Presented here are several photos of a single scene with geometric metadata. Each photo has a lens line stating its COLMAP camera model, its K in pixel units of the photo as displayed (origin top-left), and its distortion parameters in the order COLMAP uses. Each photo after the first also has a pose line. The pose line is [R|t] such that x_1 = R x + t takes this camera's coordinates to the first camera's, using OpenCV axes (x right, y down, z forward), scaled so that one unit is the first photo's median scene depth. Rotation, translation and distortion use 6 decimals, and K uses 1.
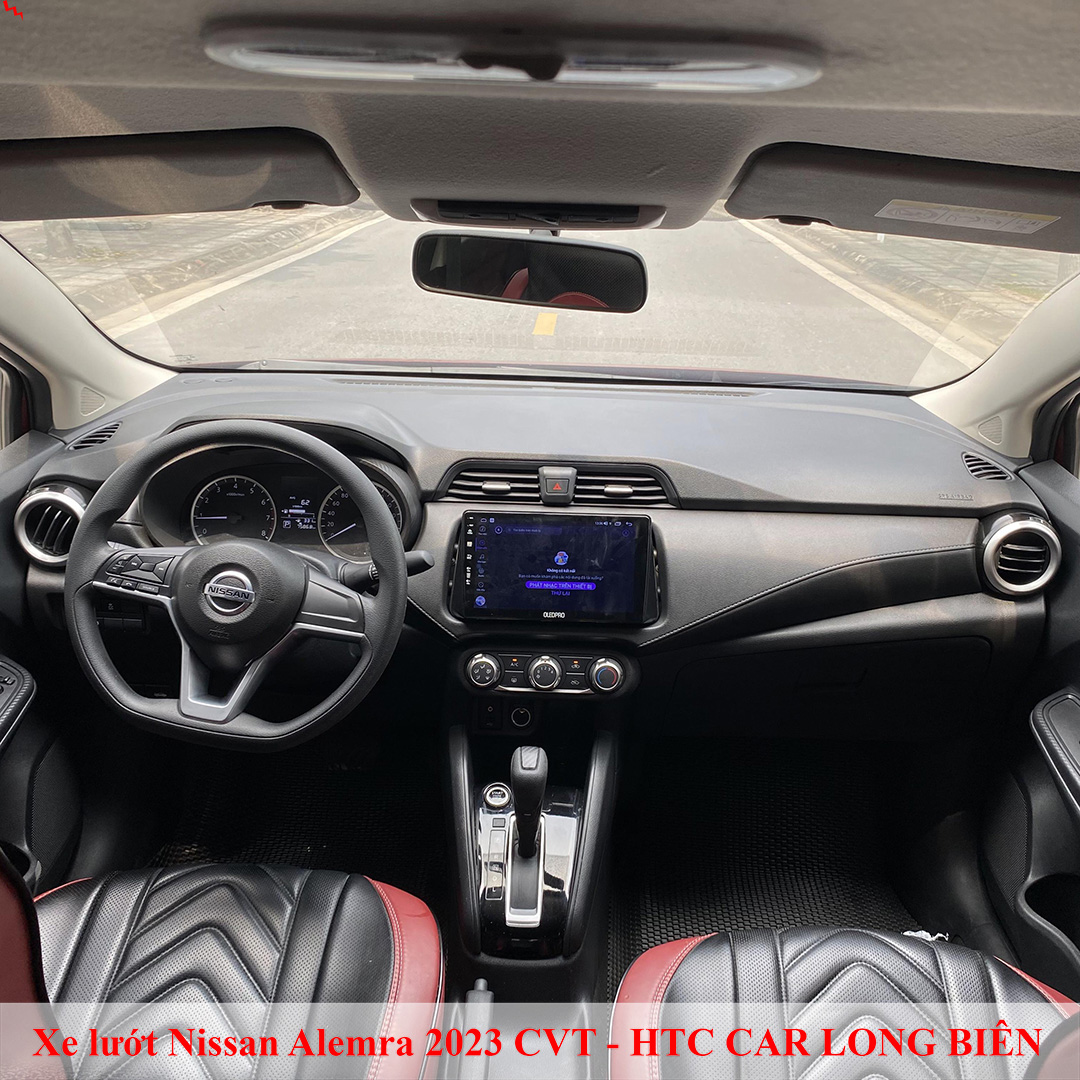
lens RADIAL K [[1078.8, 0, 544.4], [0, 1078.8, 540.1], [0, 0, 1]] dist [0.051687, 0.000000]
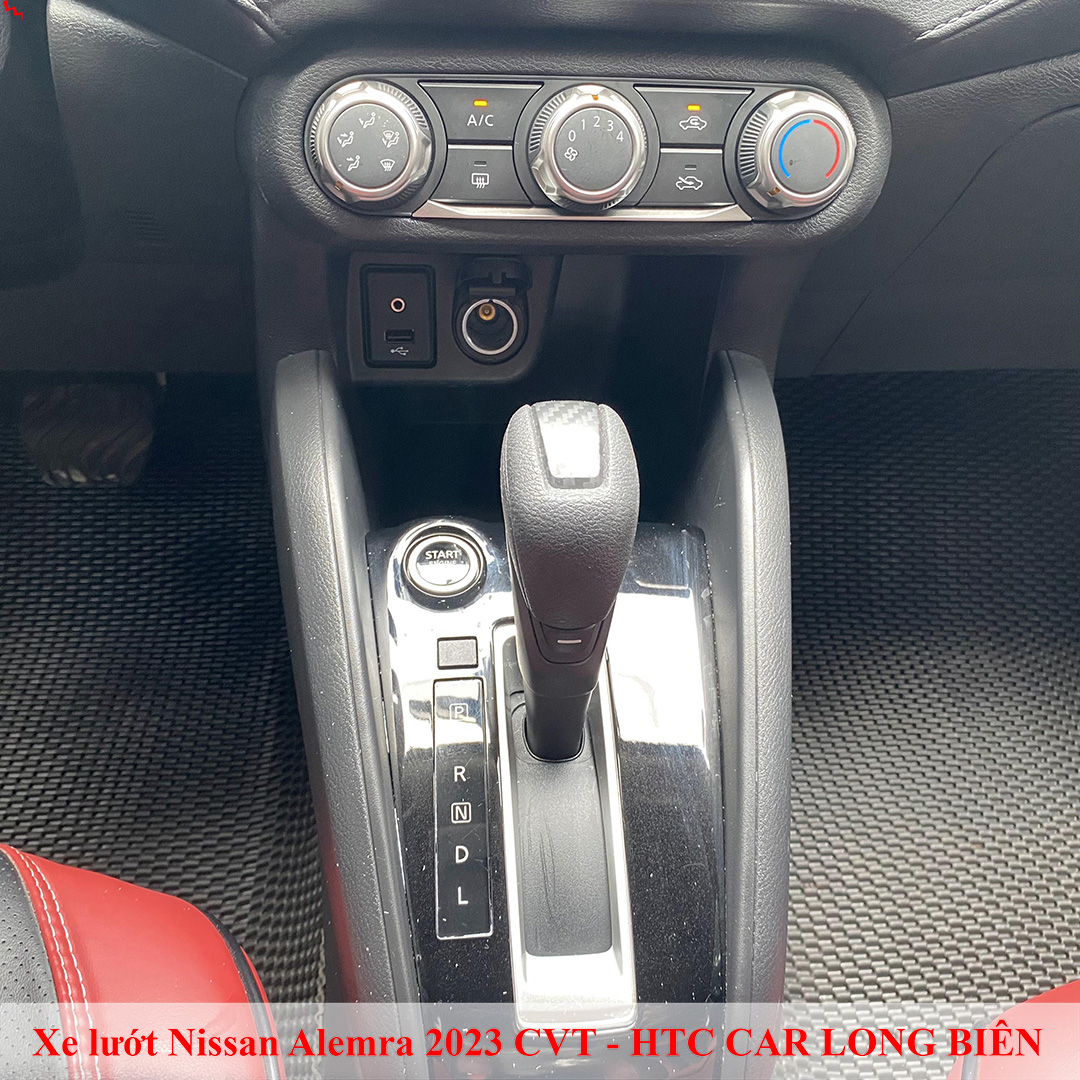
lens RADIAL K [[1078.8, 0, 542.5], [0, 1078.8, 539.7], [0, 0, 1]] dist [0.051687, 0.000000]
pose [[0.993916, -0.055895, 0.094900, -0.043809], [0.026282, 0.957126, 0.288476, 0.135698], [-0.106956, -0.284226, 0.952773, 0.683289]]
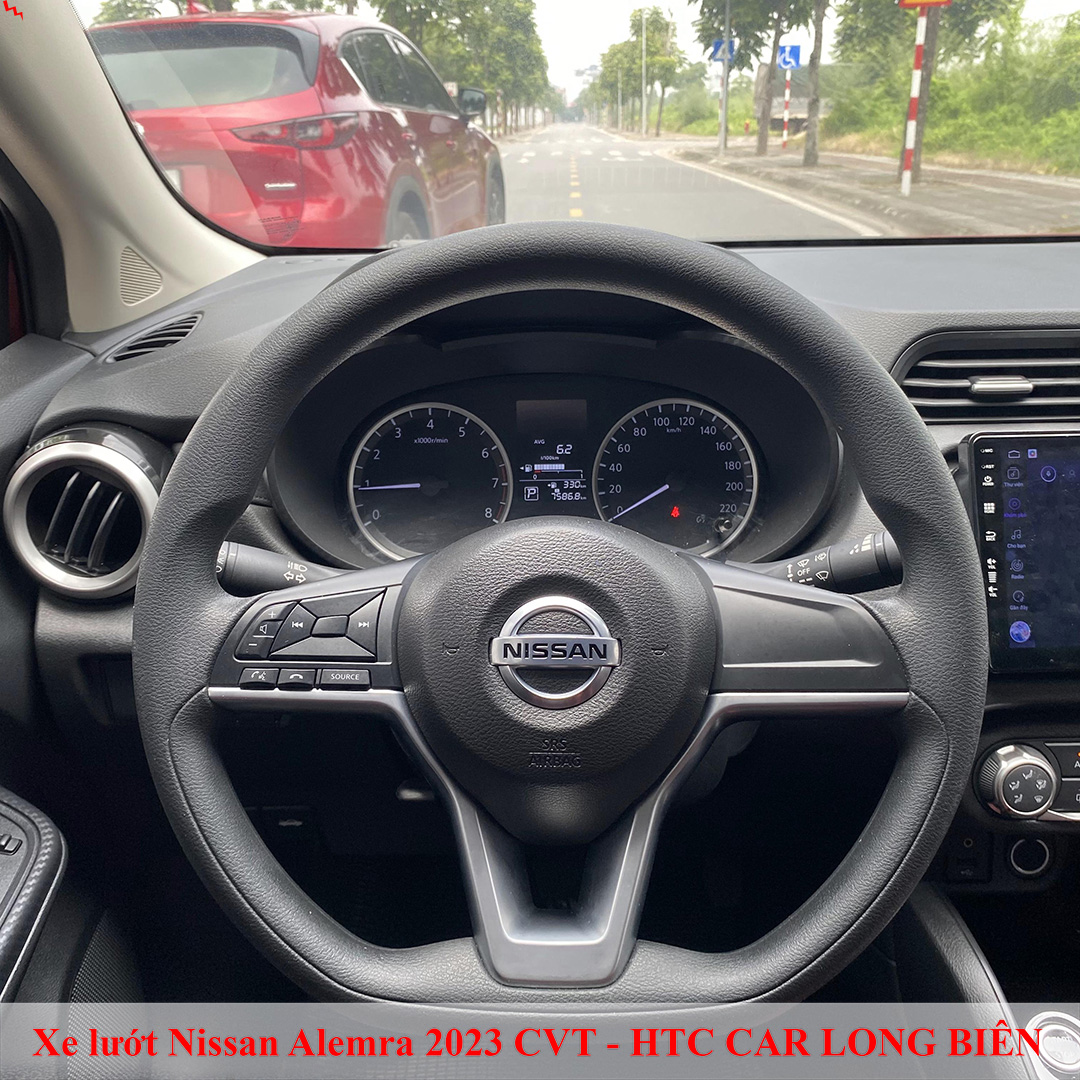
lens RADIAL K [[1078.8, 0, 539.9], [0, 1078.8, 540.7], [0, 0, 1]] dist [0.051687, 0.000000]
pose [[0.998807, -0.048529, -0.005360, -0.247629], [0.048550, 0.998813, 0.003980, 0.006188], [0.005161, -0.004235, 0.999978, 0.520055]]
